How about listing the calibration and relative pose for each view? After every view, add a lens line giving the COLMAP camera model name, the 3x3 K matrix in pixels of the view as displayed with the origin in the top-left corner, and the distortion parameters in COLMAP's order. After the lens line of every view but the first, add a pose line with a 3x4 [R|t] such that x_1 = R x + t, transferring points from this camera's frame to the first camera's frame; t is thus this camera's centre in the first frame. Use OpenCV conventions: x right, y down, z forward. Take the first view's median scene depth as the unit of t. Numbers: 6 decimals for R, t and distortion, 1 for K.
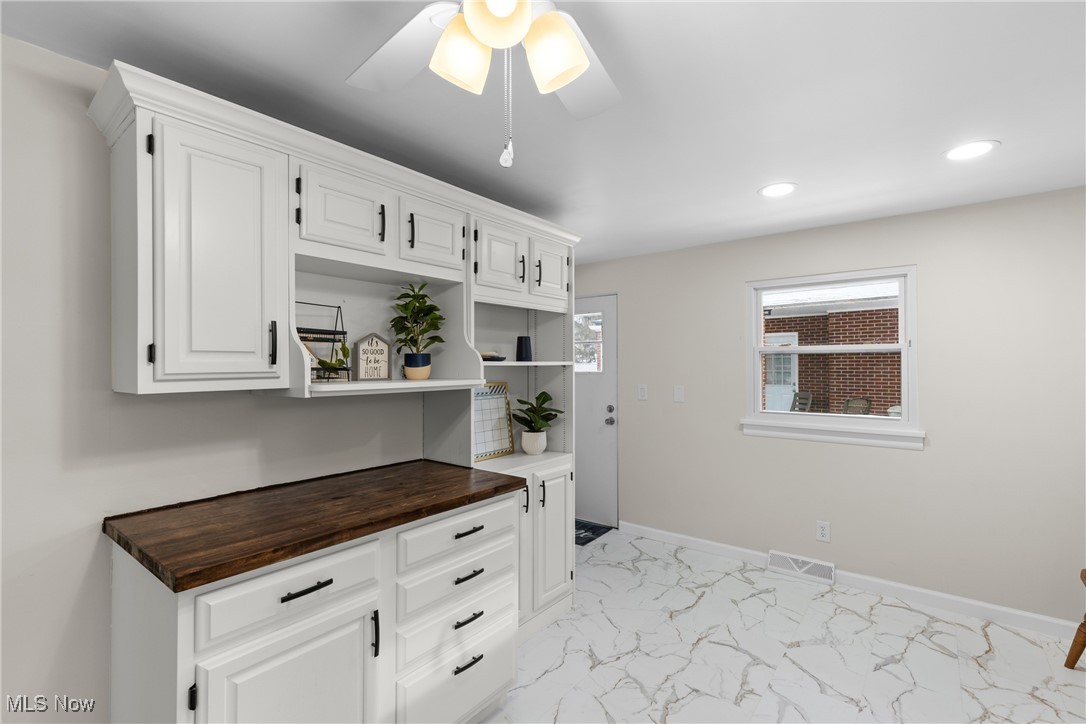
lens RADIAL K [[488.0, 0, 543.0], [0, 488.0, 362.0], [0, 0, 1]] dist [0.010896, -0.000039]
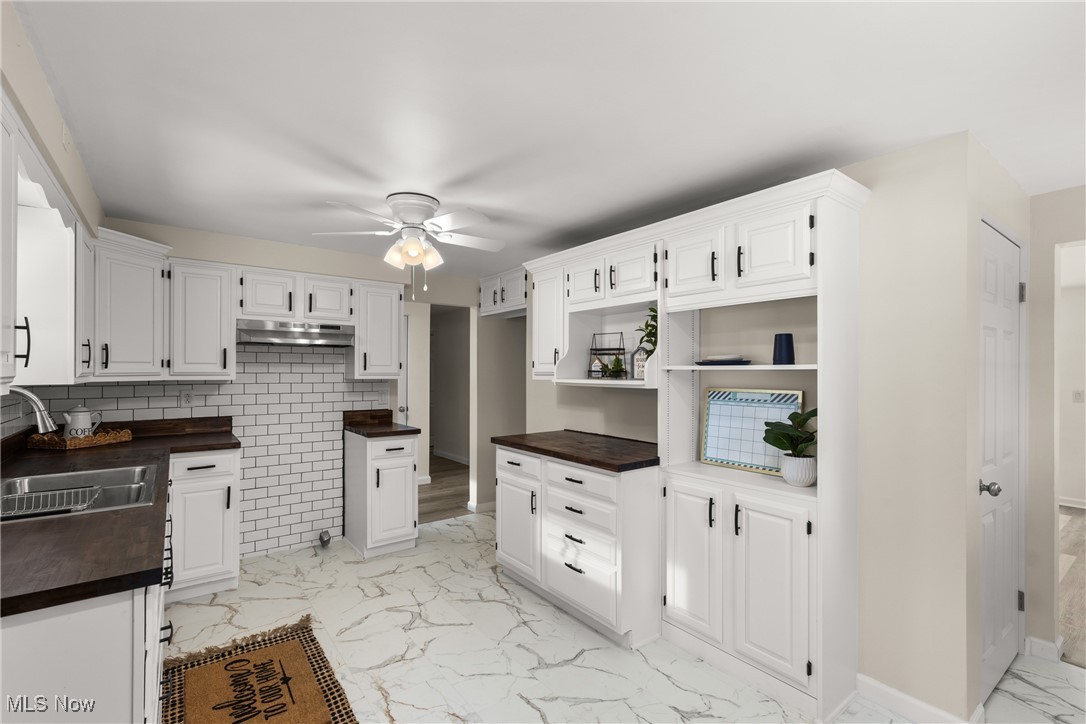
lens RADIAL K [[494.7, 0, 544.9], [0, 494.7, 369.0], [0, 0, 1]] dist [0.001191, 0.000016]
pose [[-0.250227, 0.000068, -0.968187, 1.024232], [0.004941, 0.999987, -0.001206, 0.005422], [0.968175, -0.005085, -0.250224, 0.991790]]
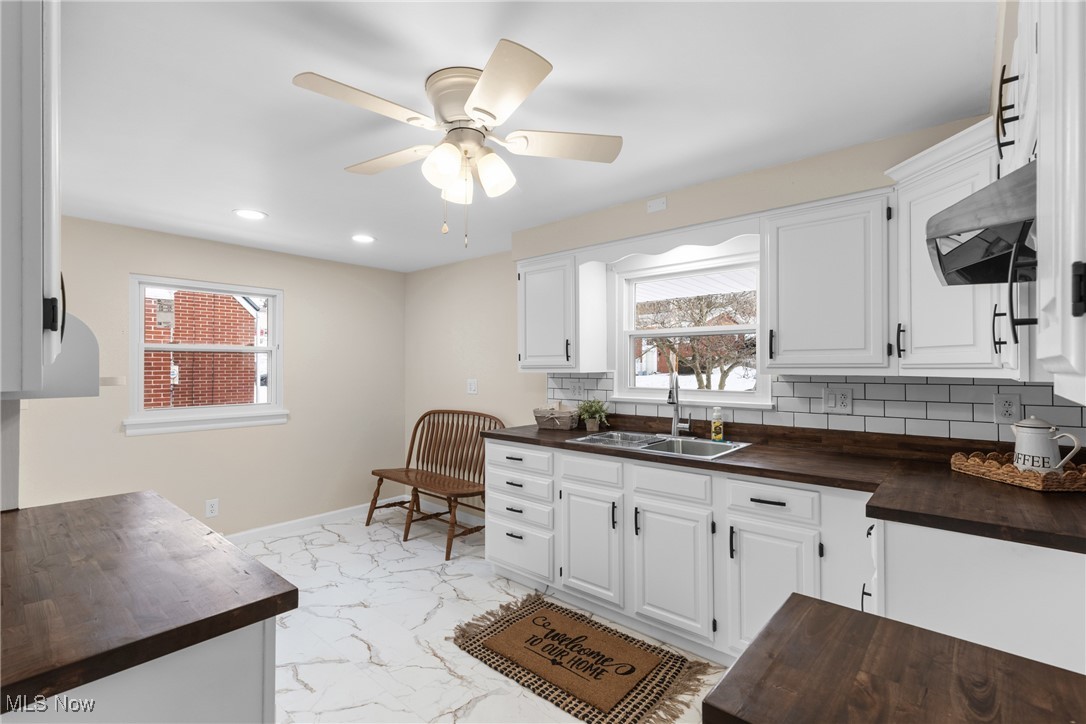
lens RADIAL K [[494.7, 0, 544.9], [0, 494.7, 369.0], [0, 0, 1]] dist [0.001191, 0.000016]
pose [[0.042713, -0.000197, 0.999087, -0.749562], [-0.008241, 0.999966, 0.000550, 0.020786], [-0.999053, -0.008257, 0.042709, 0.252256]]
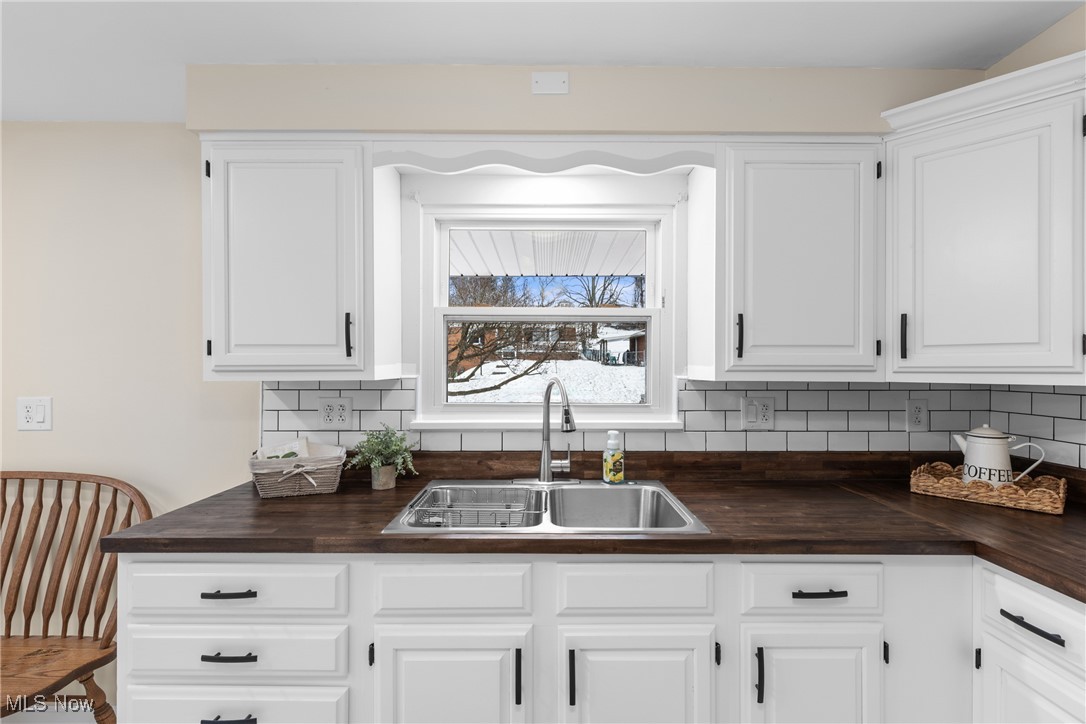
lens RADIAL K [[486.2, 0, 545.1], [0, 486.2, 369.8], [0, 0, 1]] dist [0.008141, -0.000153]
pose [[-0.628328, 0.000625, 0.777949, -0.076575], [-0.006602, 0.999959, -0.006135, 0.018977], [-0.777921, -0.008991, -0.628298, 0.451685]]
